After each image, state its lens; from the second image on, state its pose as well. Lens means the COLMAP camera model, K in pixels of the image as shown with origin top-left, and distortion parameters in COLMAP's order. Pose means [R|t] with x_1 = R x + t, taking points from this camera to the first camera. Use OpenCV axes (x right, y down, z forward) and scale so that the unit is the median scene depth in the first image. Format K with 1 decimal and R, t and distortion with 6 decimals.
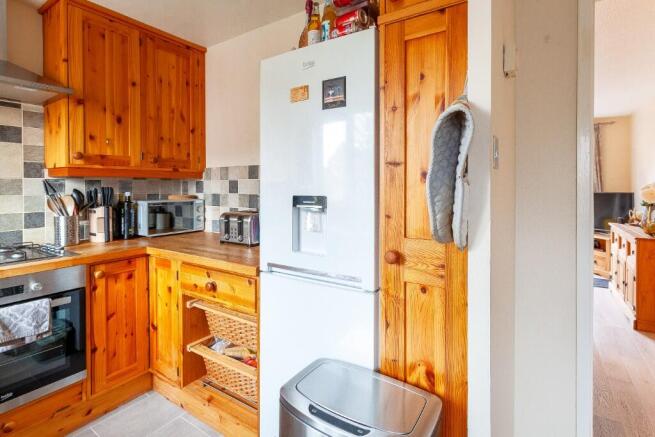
lens RADIAL K [[317.2, 0, 326.7], [0, 317.2, 186.7], [0, 0, 1]] dist [0.000127, 0.000126]
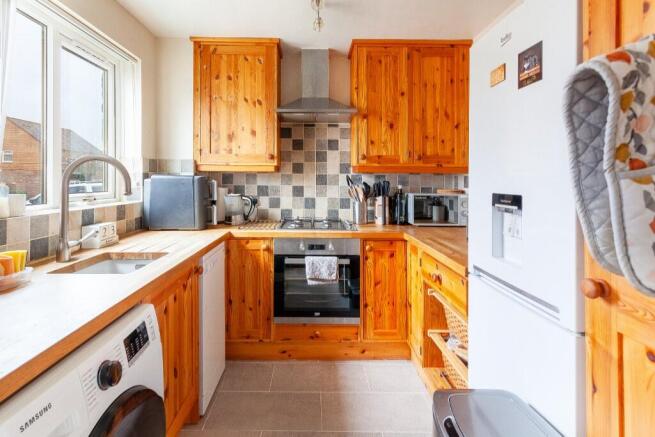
lens RADIAL K [[329.6, 0, 324.3], [0, 329.6, 177.9], [0, 0, 1]] dist [0.000772, 0.000305]
pose [[0.574478, 0.003906, -0.818511, 0.248918], [-0.012287, 0.999917, -0.003852, -0.002864], [0.818428, 0.012270, 0.574478, 0.066284]]
